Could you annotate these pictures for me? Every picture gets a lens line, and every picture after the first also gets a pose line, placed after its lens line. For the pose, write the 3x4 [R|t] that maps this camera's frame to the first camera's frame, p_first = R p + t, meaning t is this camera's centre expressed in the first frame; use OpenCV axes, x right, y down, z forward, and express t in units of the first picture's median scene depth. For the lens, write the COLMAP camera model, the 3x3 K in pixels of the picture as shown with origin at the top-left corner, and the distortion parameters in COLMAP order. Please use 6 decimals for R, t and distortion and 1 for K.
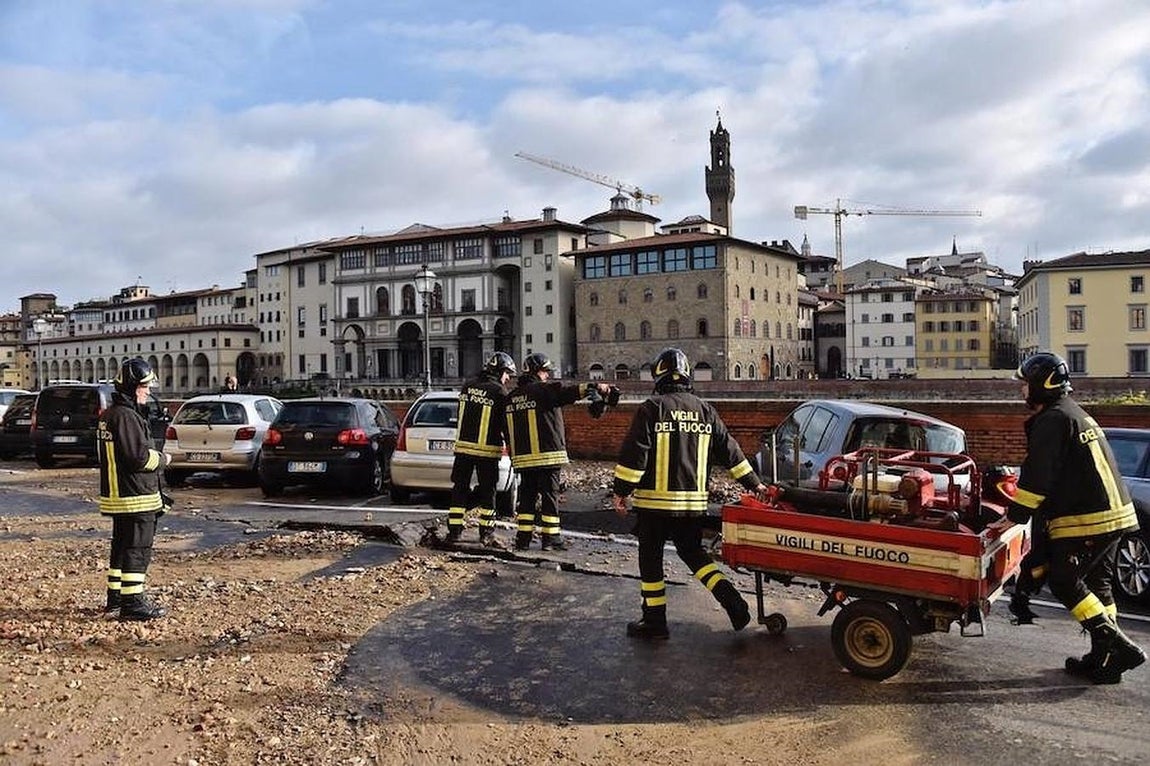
lens RADIAL K [[1141.7, 0, 575.0], [0, 1141.7, 383.0], [0, 0, 1]] dist [-0.104813, 0.007741]
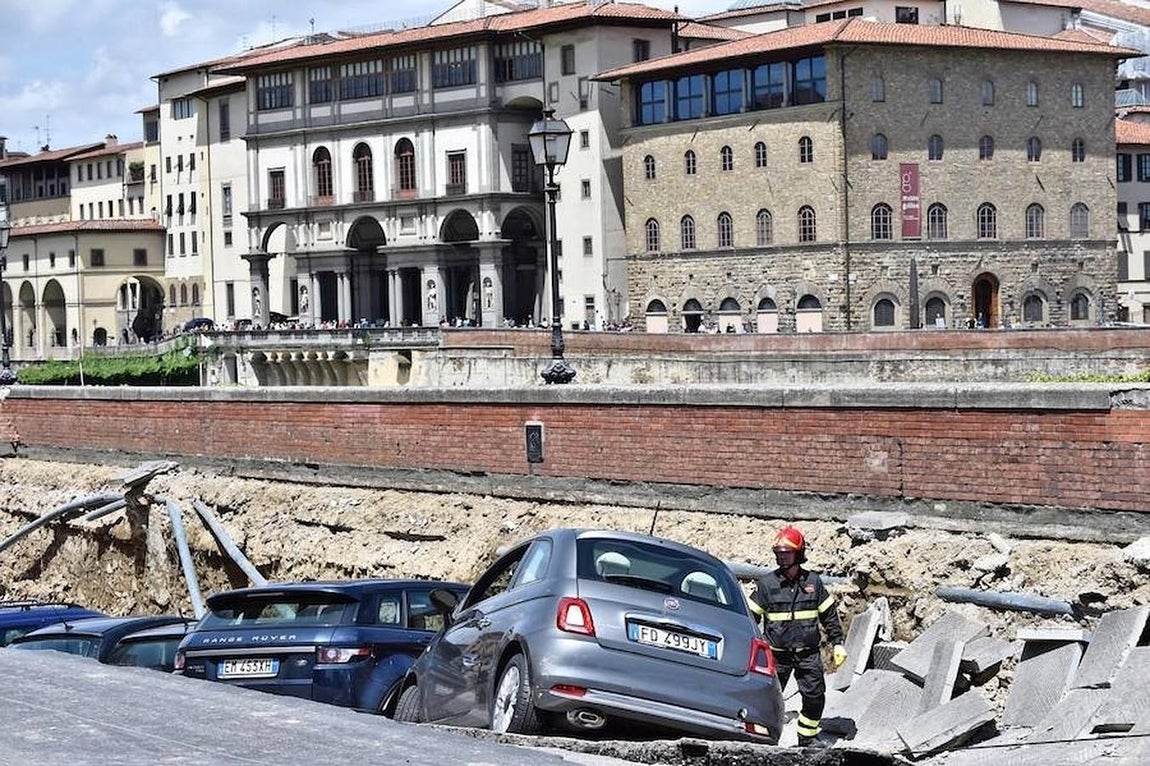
lens RADIAL K [[3914.0, 0, 646.3], [0, 3914.0, 382.7], [0, 0, 1]] dist [0.328286, 1.476714]
pose [[0.916467, -0.004487, -0.400084, 0.640524], [0.012667, 0.999761, 0.017805, -0.010011], [0.399909, -0.021386, 0.916305, -0.512210]]
